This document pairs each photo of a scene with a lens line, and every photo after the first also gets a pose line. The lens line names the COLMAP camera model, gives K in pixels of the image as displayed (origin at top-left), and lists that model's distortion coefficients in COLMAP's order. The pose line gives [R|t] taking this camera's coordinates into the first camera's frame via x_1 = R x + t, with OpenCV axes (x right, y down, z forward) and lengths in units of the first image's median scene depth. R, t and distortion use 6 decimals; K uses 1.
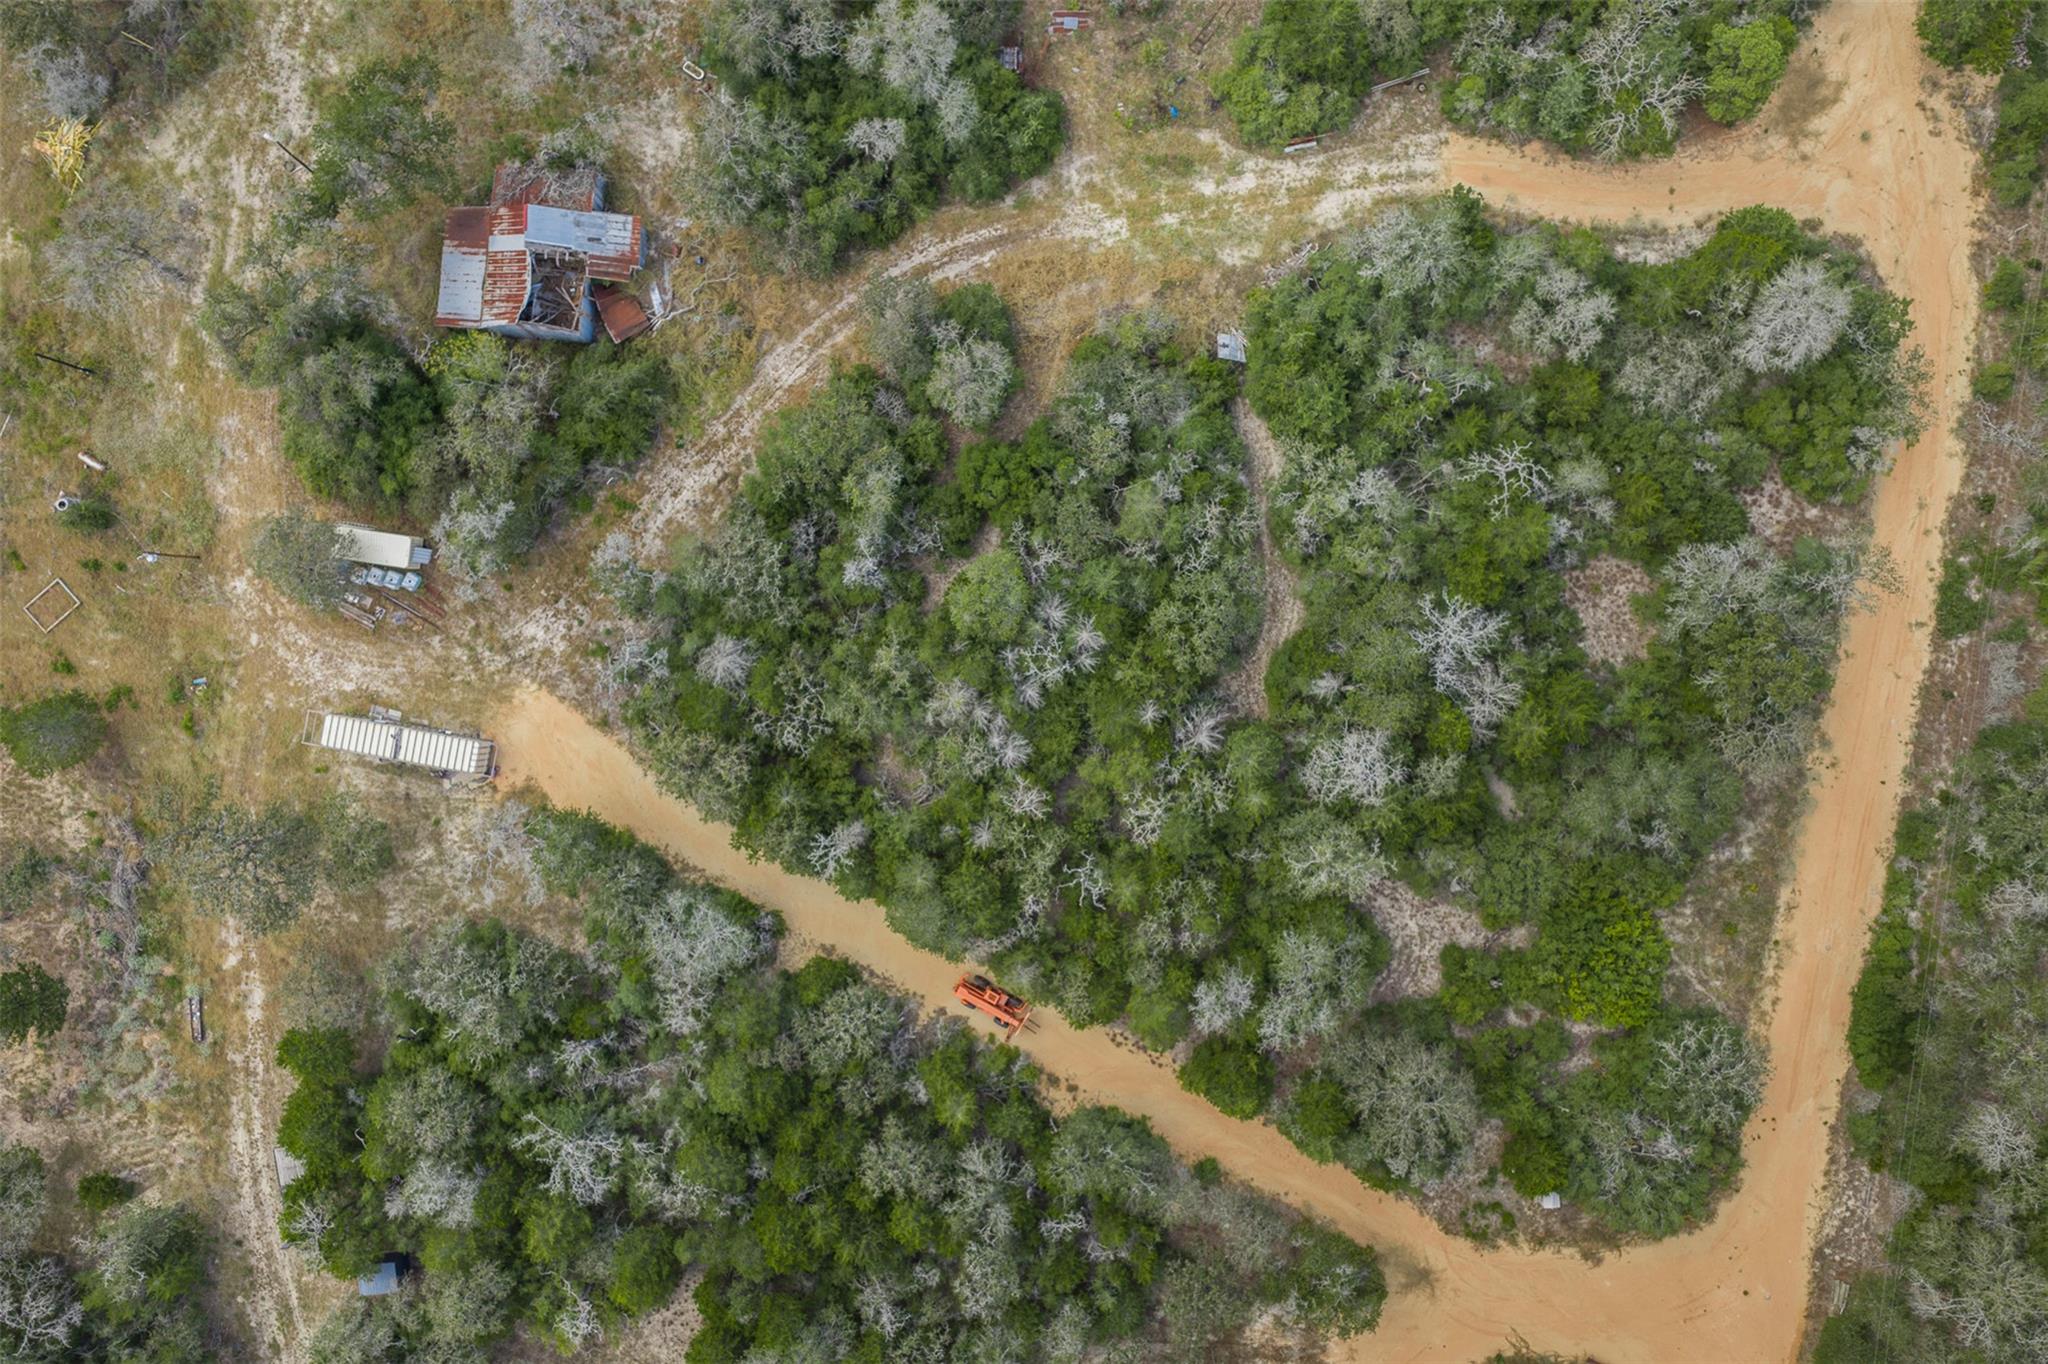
lens RADIAL K [[1696.5, 0, 1018.1], [0, 1696.5, 664.0], [0, 0, 1]] dist [0.019234, -0.049935]
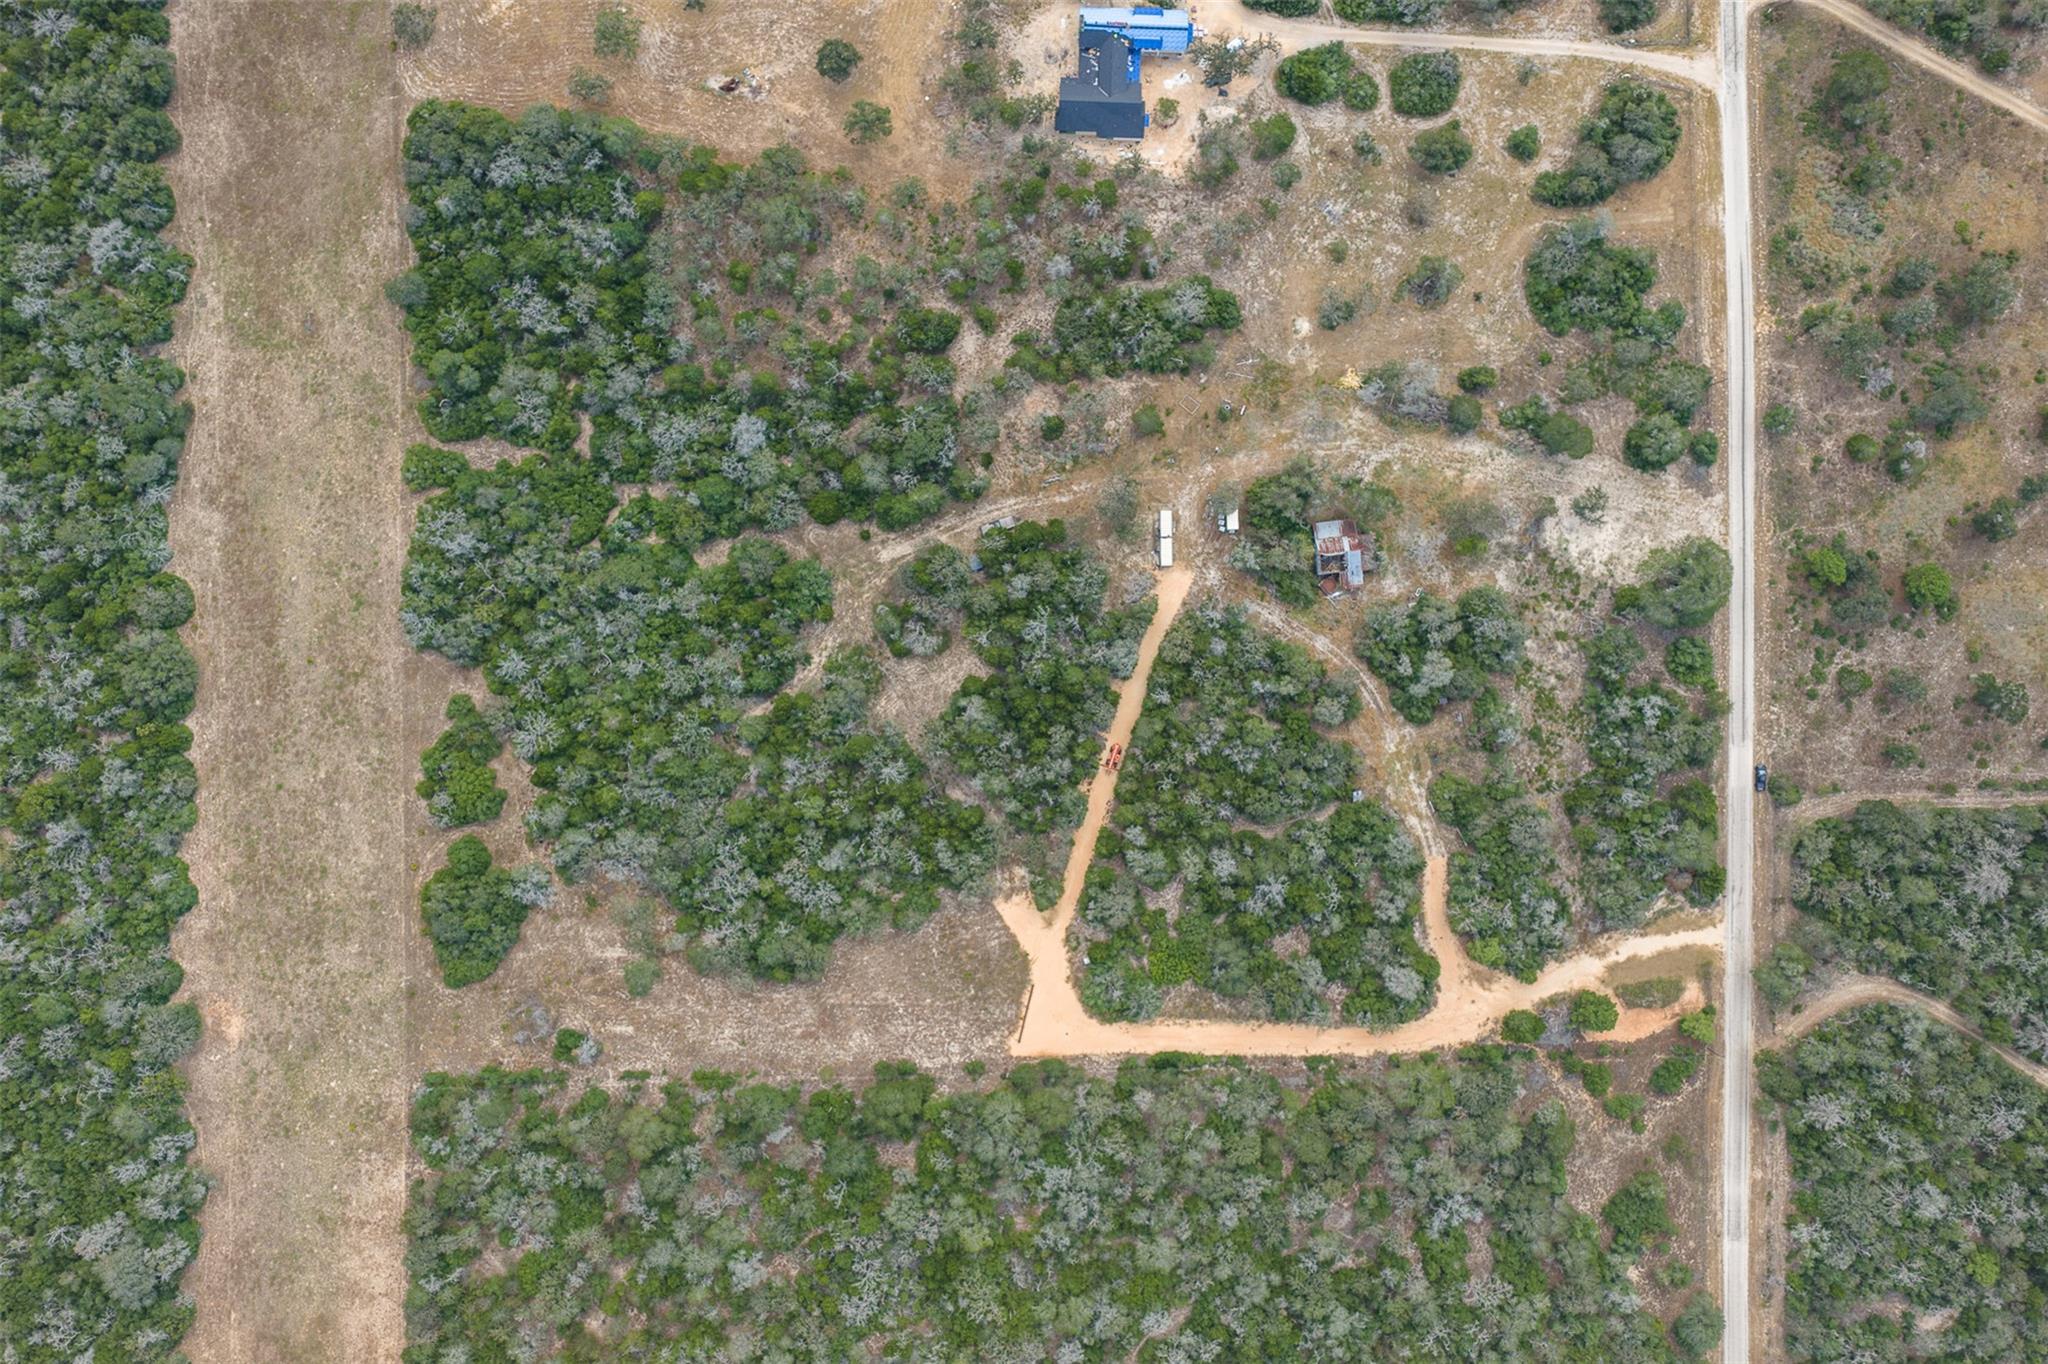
lens RADIAL K [[1696.5, 0, 1018.1], [0, 1696.5, 664.0], [0, 0, 1]] dist [0.019234, -0.049935]
pose [[0.192479, 0.980837, 0.030176, -0.291900], [-0.981225, 0.191991, 0.018340, 0.282130], [0.012195, -0.033139, 0.999376, -1.876562]]
